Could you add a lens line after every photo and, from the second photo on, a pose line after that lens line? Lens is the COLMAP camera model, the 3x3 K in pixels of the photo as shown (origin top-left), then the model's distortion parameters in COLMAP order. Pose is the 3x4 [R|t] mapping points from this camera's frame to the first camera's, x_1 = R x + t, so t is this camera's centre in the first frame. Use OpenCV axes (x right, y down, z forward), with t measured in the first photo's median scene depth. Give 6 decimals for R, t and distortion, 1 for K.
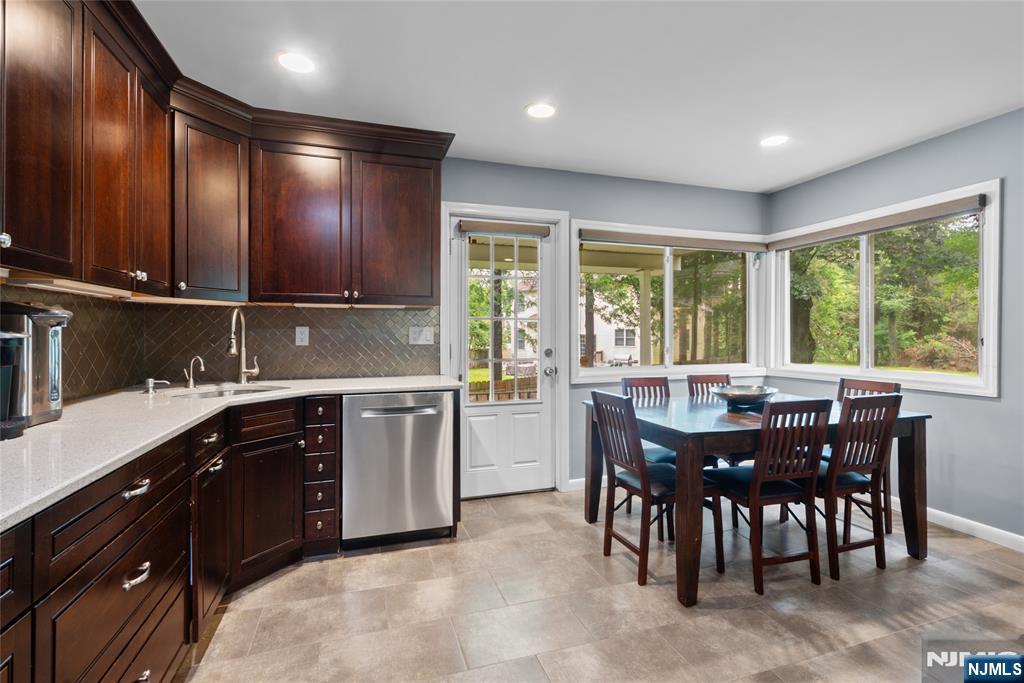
lens RADIAL K [[468.5, 0, 511.4], [0, 468.5, 336.2], [0, 0, 1]] dist [0.001625, -0.000770]
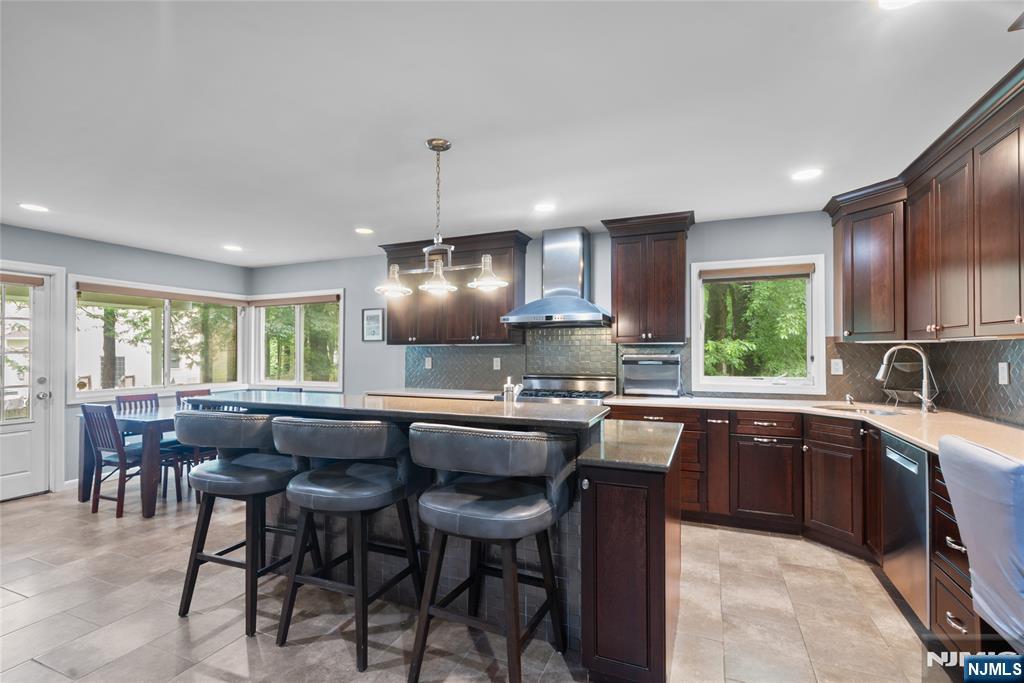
lens RADIAL K [[468.5, 0, 514.6], [0, 468.5, 349.0], [0, 0, 1]] dist [0.001625, -0.000770]
pose [[0.650183, 0.004495, 0.759764, -0.048920], [0.005407, 0.999930, -0.010543, -0.028124], [-0.759758, 0.010963, 0.650113, -0.735738]]
